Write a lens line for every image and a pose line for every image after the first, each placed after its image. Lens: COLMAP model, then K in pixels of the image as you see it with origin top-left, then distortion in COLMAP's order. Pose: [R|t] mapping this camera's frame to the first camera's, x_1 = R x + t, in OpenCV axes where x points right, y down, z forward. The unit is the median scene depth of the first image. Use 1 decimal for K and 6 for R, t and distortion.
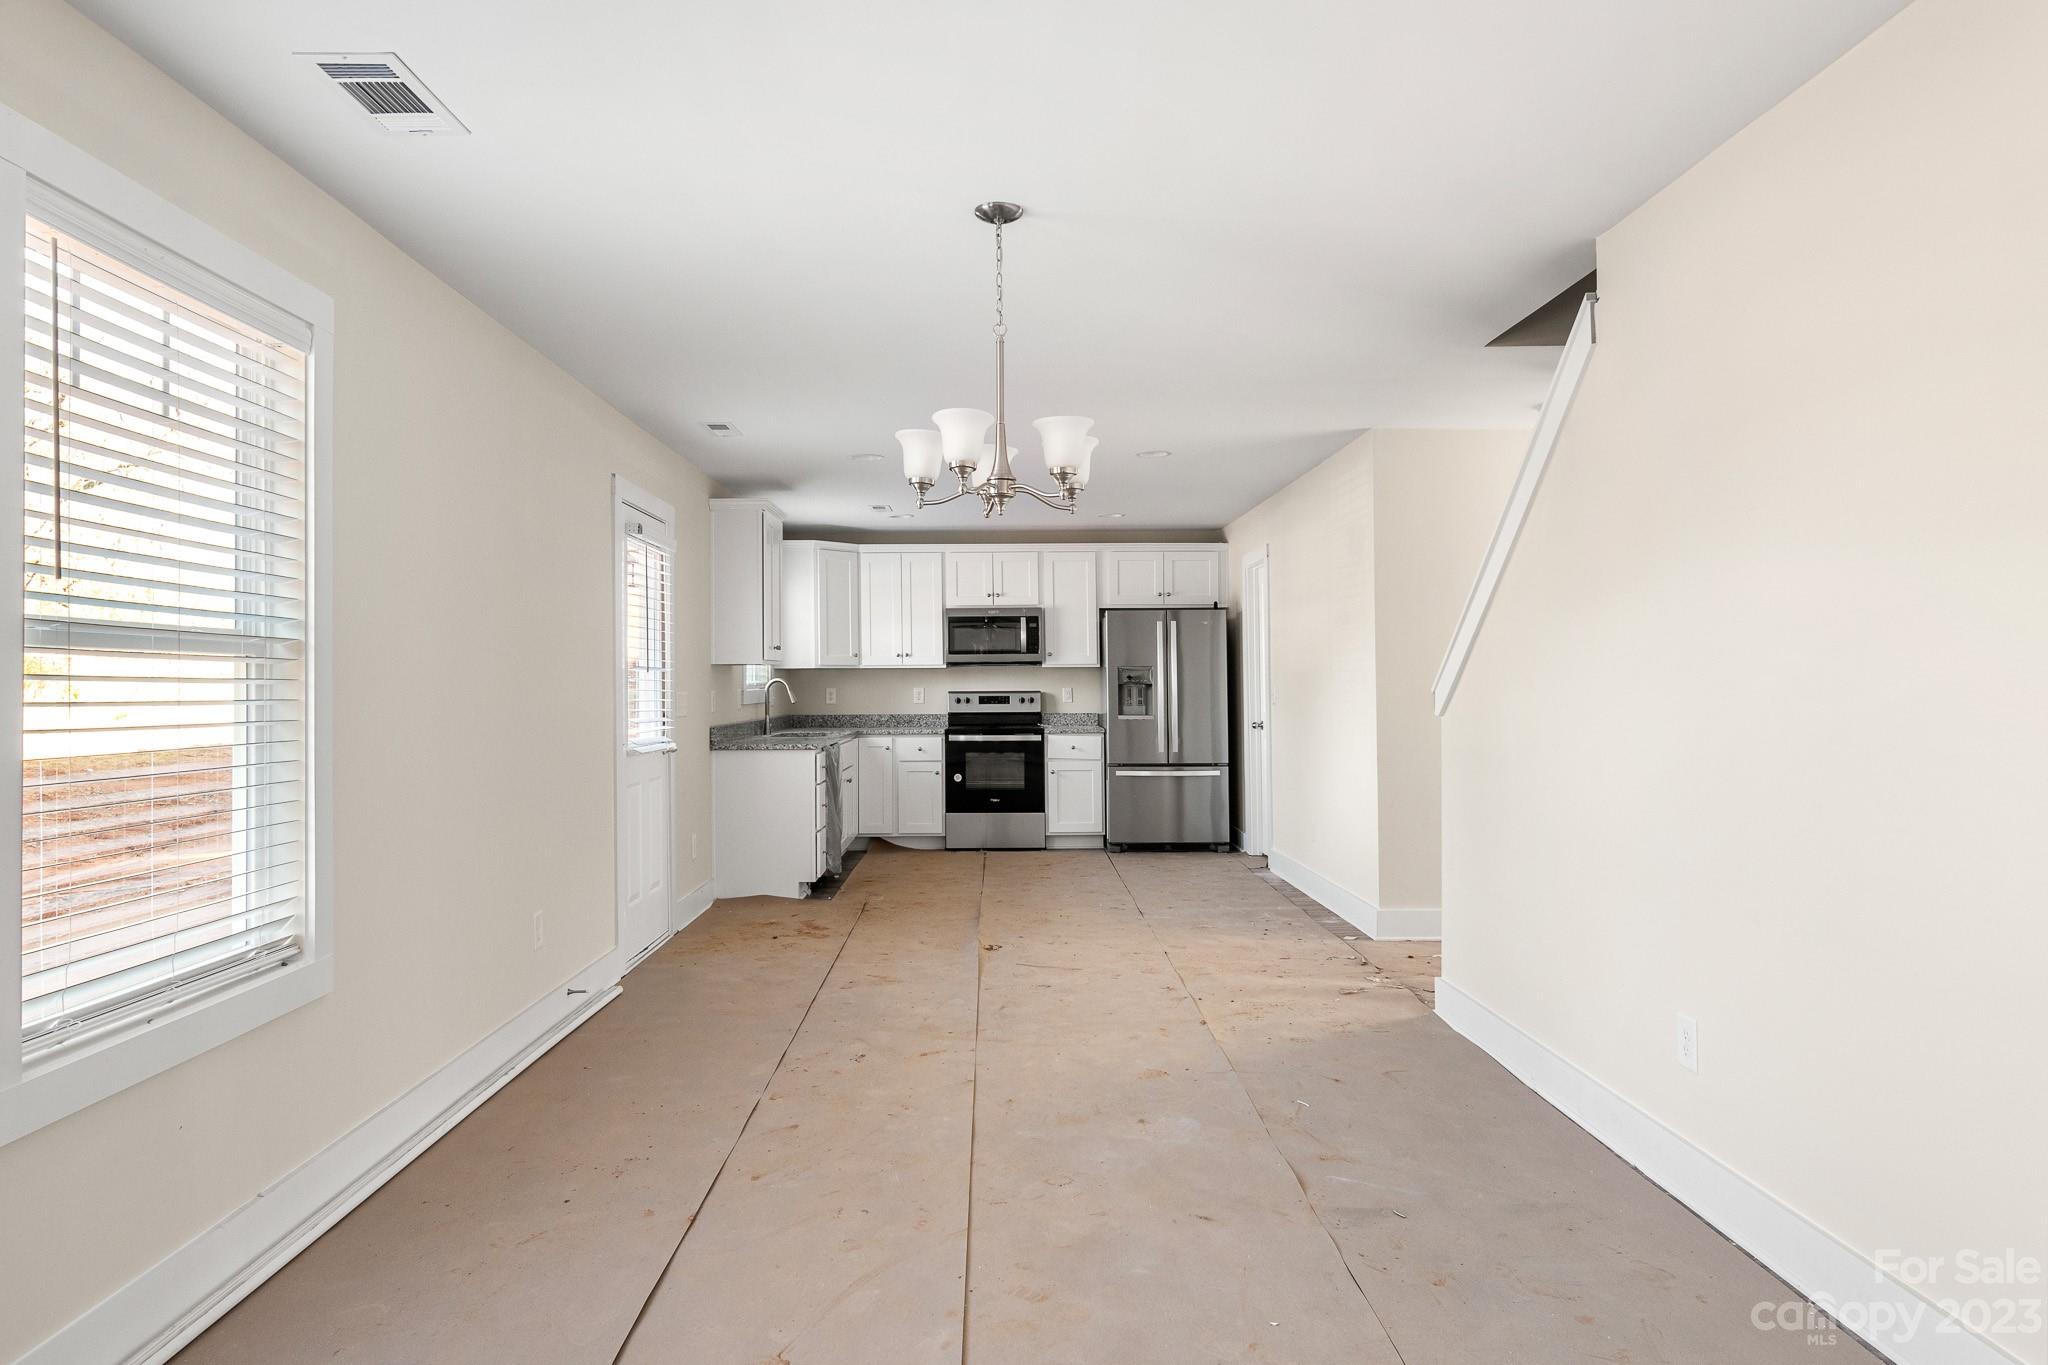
lens RADIAL K [[1196.8, 0, 999.7], [0, 1196.8, 648.8], [0, 0, 1]] dist [-0.004012, -0.006392]
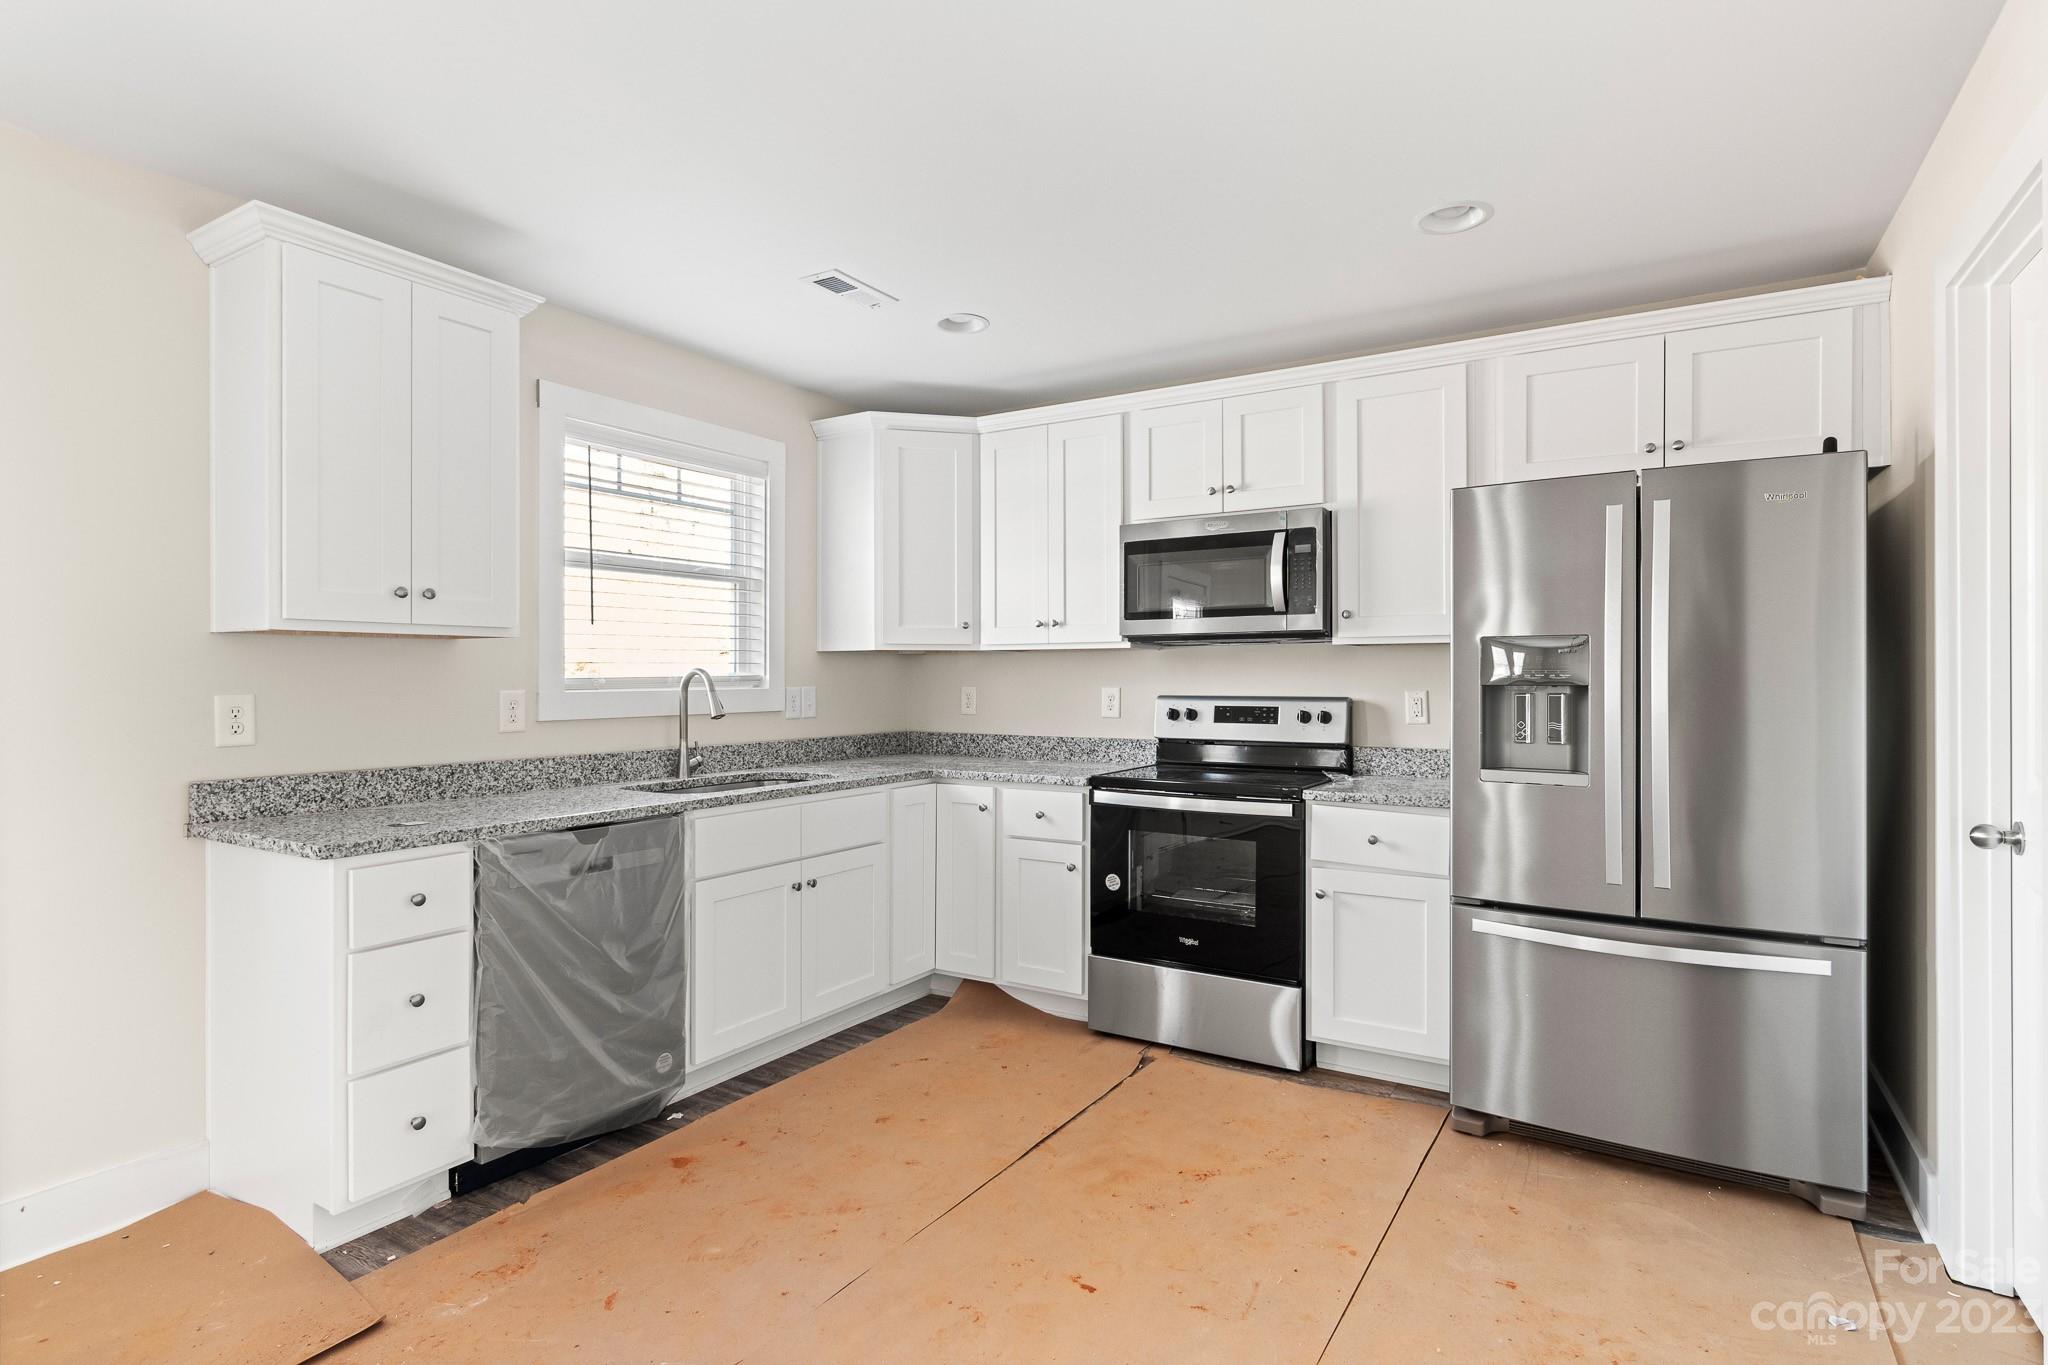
lens RADIAL K [[1040.9, 0, 1027.4], [0, 1040.9, 675.2], [0, 0, 1]] dist [0.000026, -0.001702]
pose [[0.847232, 0.004391, -0.531206, 0.169684], [0.011036, 0.999605, 0.025865, 0.018603], [0.531109, -0.027776, 0.846848, 0.727045]]
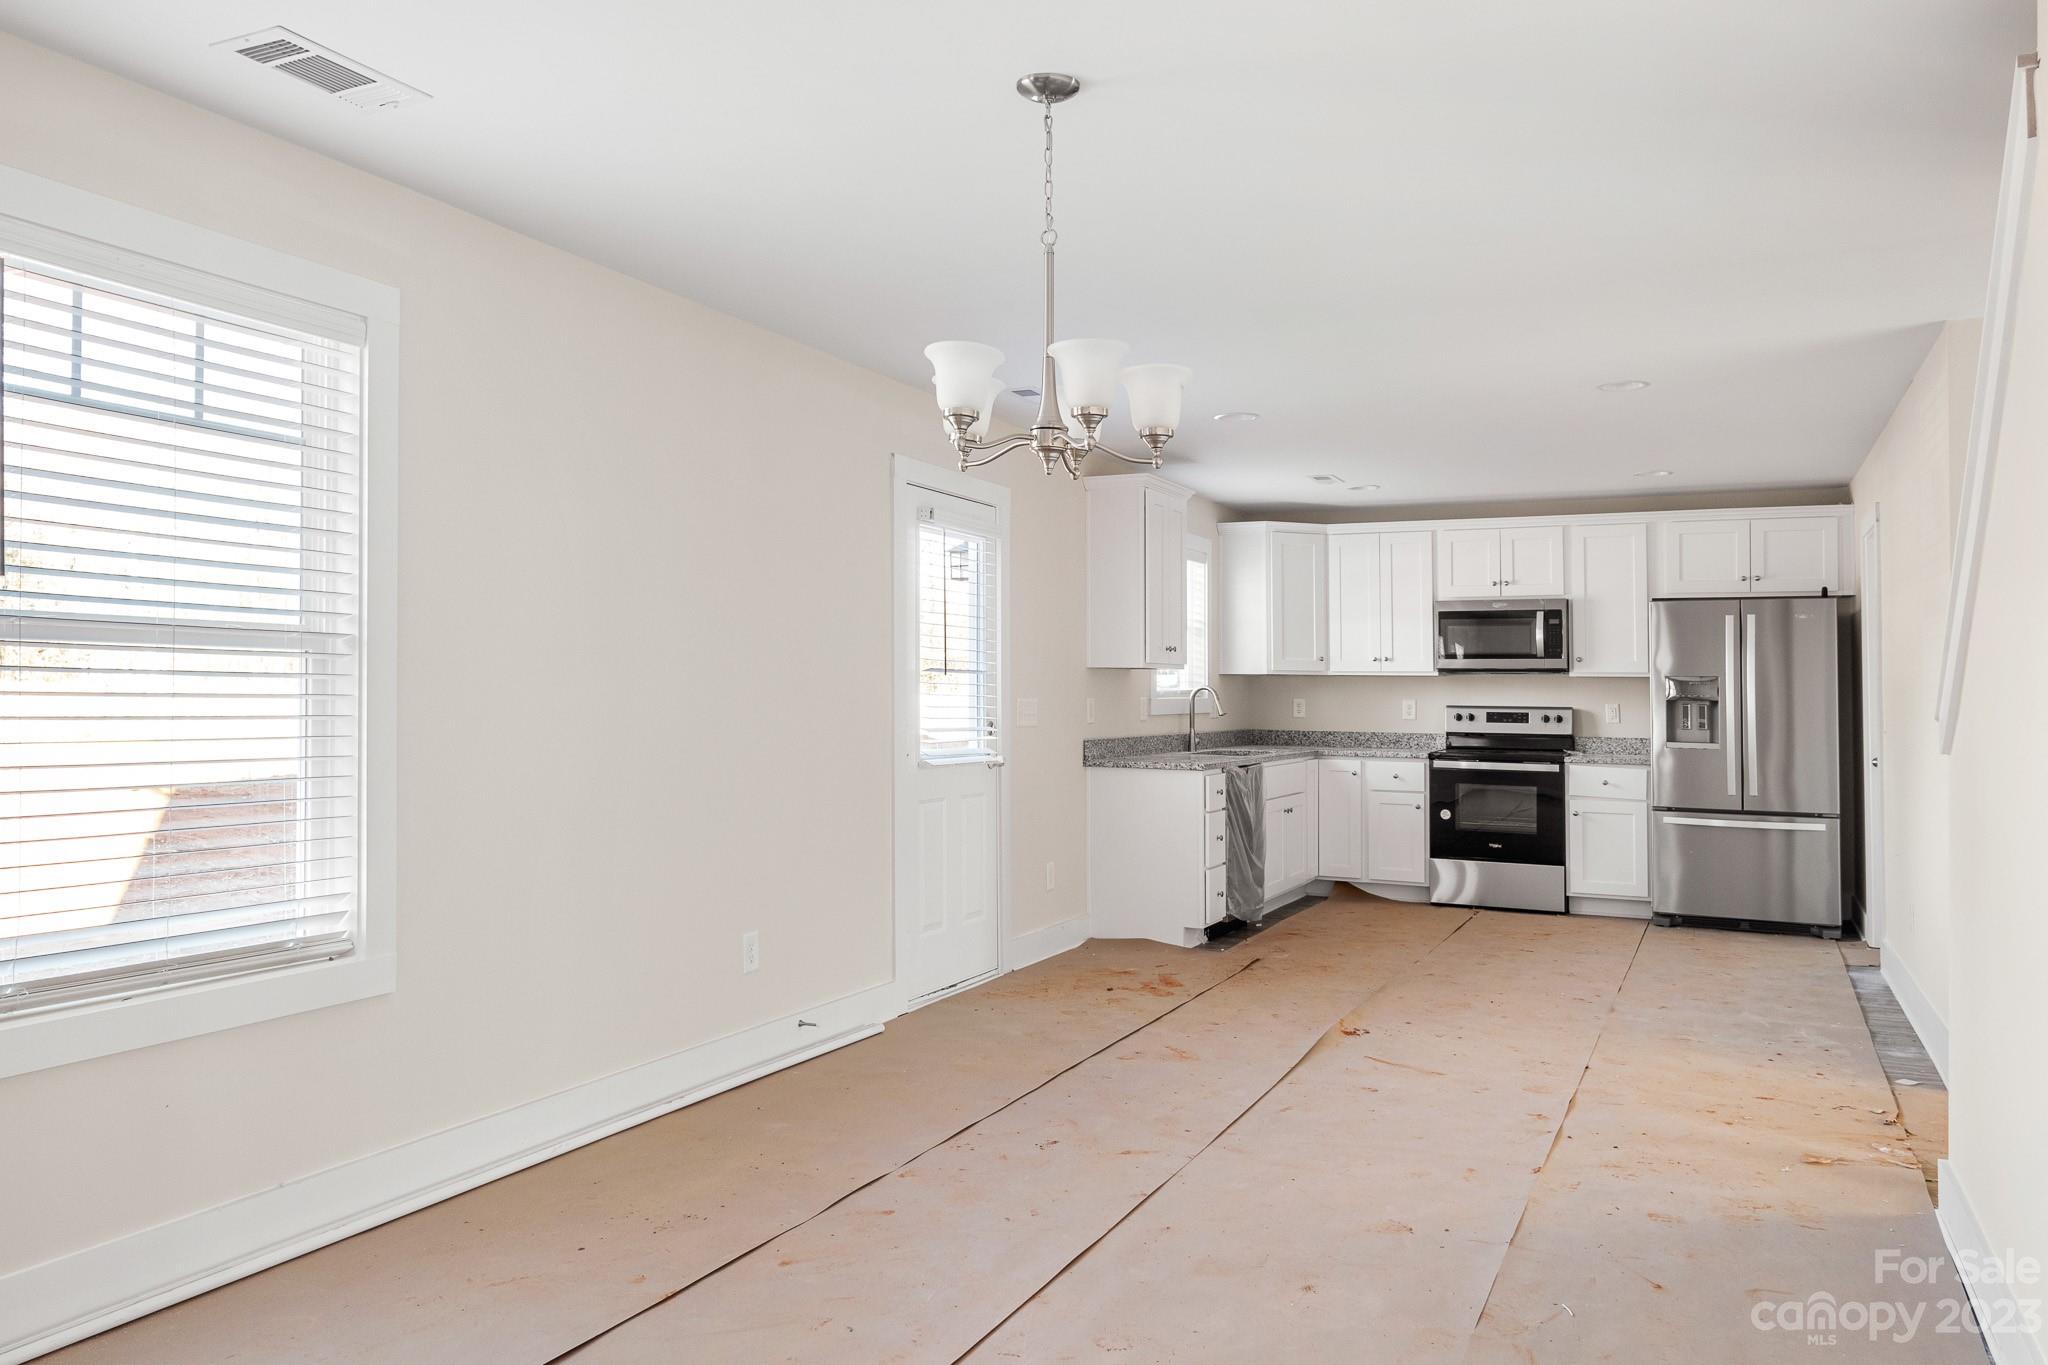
lens RADIAL K [[1399.7, 0, 1051.3], [0, 1399.7, 652.3], [0, 0, 1]] dist [-0.000184, -0.003194]
pose [[0.902483, 0.002822, -0.430717, 0.143804], [-0.003062, 0.999995, 0.000137, 0.001551], [0.430715, 0.001195, 0.902487, 0.063306]]
